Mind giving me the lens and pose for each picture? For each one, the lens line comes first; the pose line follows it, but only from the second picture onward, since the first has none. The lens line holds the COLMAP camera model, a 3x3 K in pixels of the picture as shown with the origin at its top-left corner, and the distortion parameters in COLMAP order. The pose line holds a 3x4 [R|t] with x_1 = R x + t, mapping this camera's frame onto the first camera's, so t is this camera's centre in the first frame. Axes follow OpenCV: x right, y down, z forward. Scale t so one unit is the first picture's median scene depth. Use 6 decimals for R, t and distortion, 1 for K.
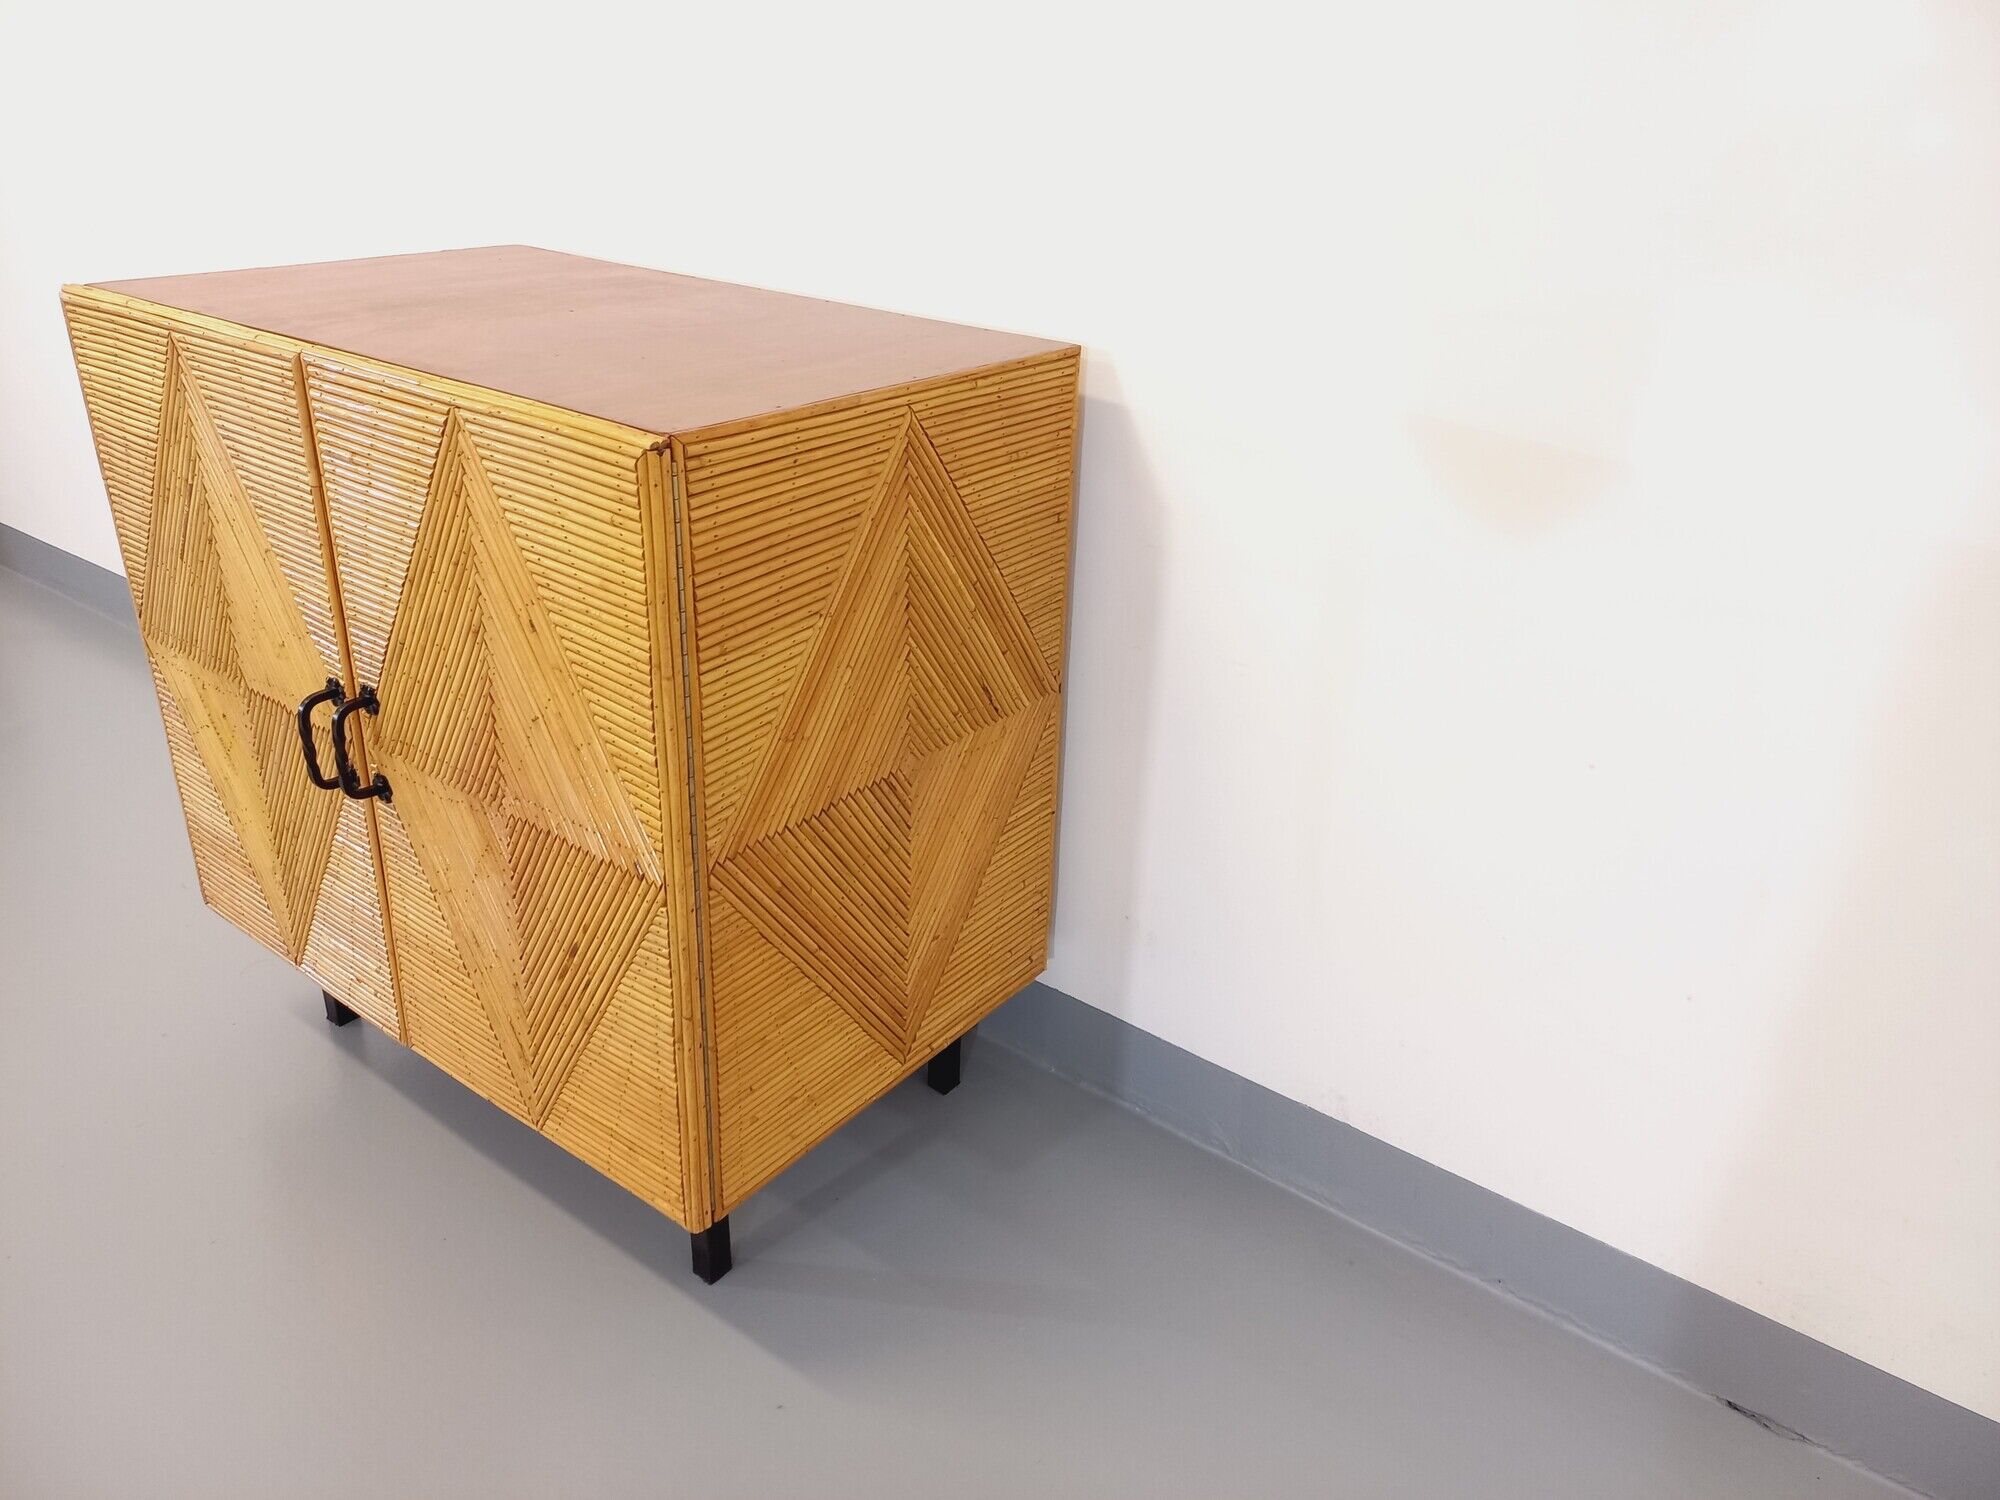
lens RADIAL K [[1486.8, 0, 1005.9], [0, 1486.8, 734.5], [0, 0, 1]] dist [0.065961, -0.047501]
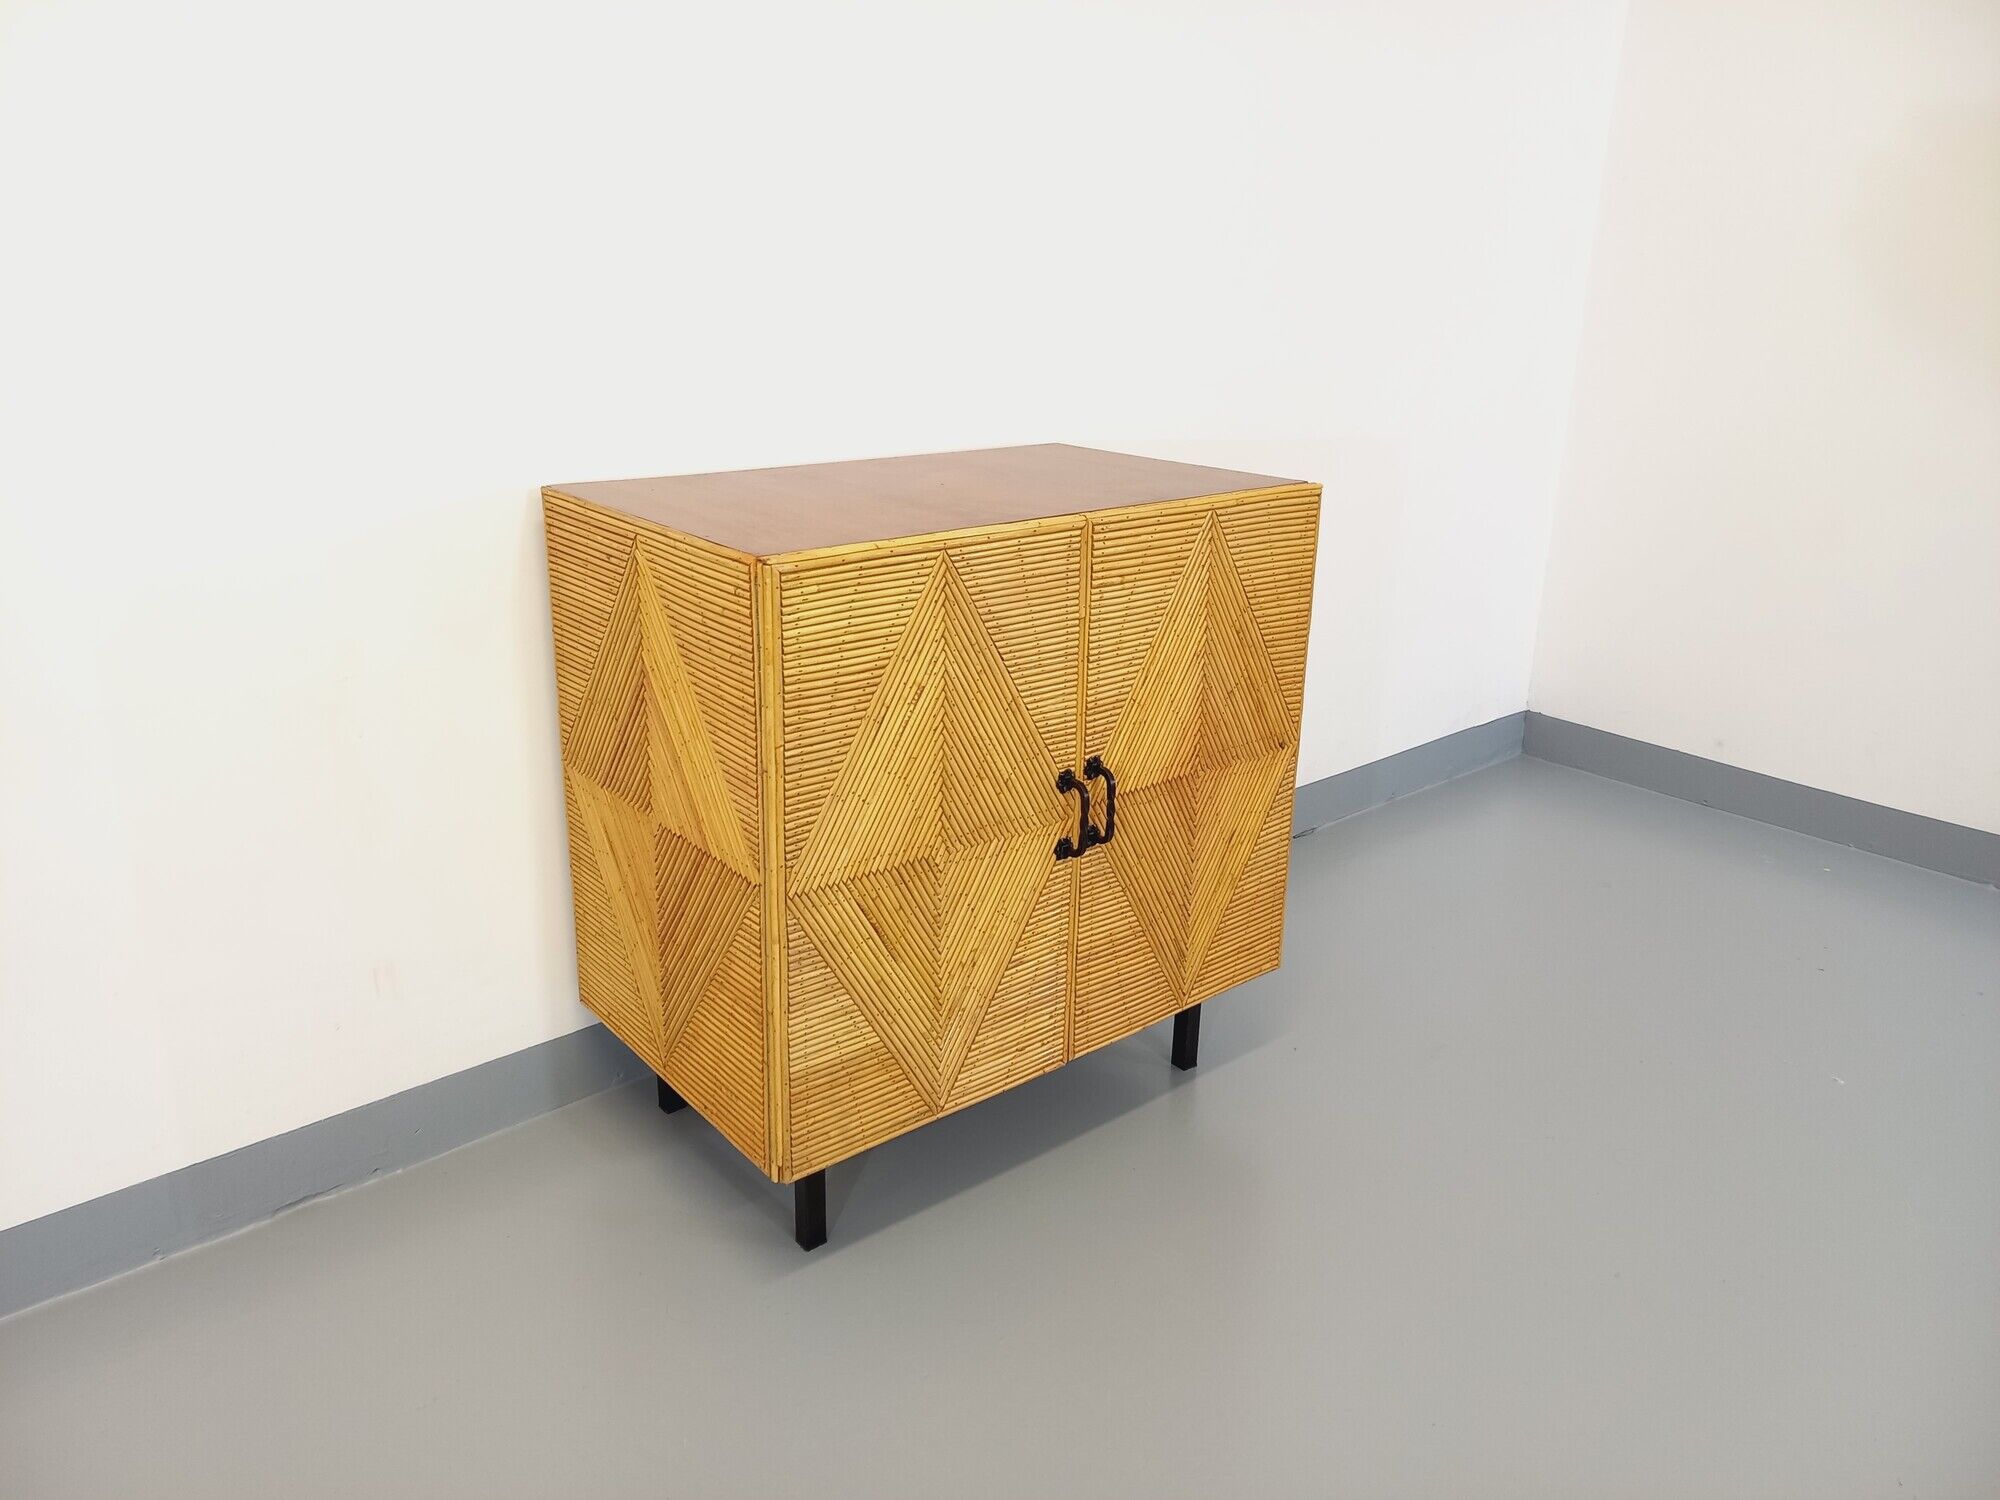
lens RADIAL K [[1486.8, 0, 996.9], [0, 1486.8, 743.4], [0, 0, 1]] dist [0.065961, -0.047501]
pose [[0.224357, -0.339055, 0.913622, -1.888239], [0.403256, 0.885789, 0.229699, -0.437638], [-0.887157, 0.316889, 0.335459, 0.710449]]
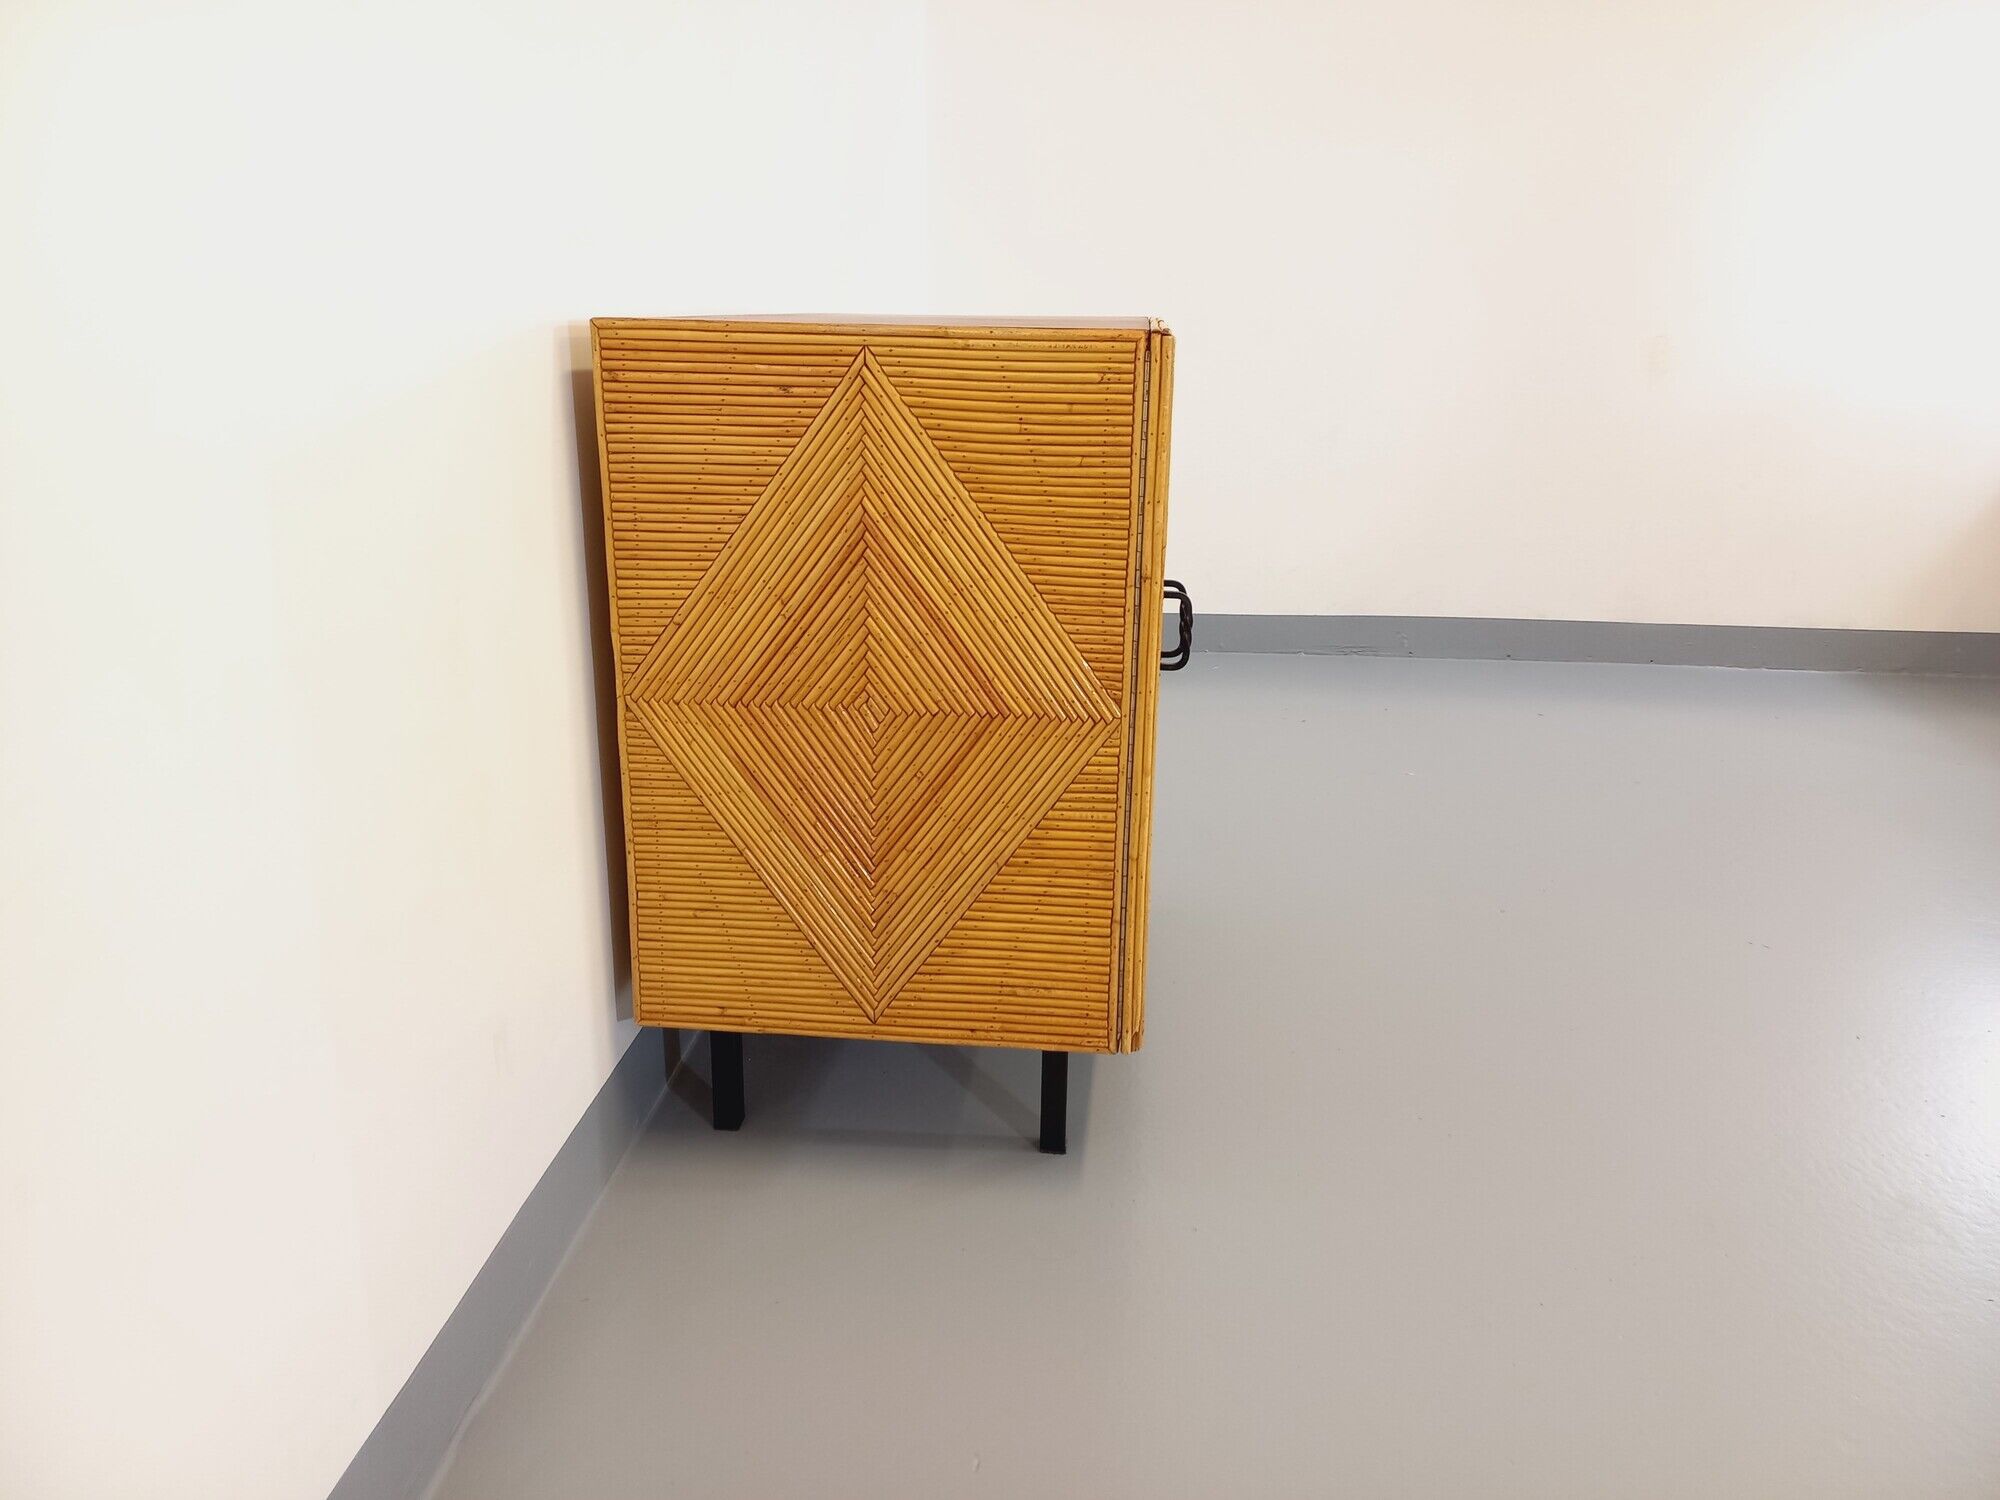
lens RADIAL K [[1486.8, 0, 1011.5], [0, 1486.8, 748.7], [0, 0, 1]] dist [0.065961, -0.047501]
pose [[-0.537429, -0.283934, 0.794073, -1.672143], [0.329612, 0.795987, 0.507701, -0.719187], [-0.776225, 0.534589, -0.334199, 1.859656]]
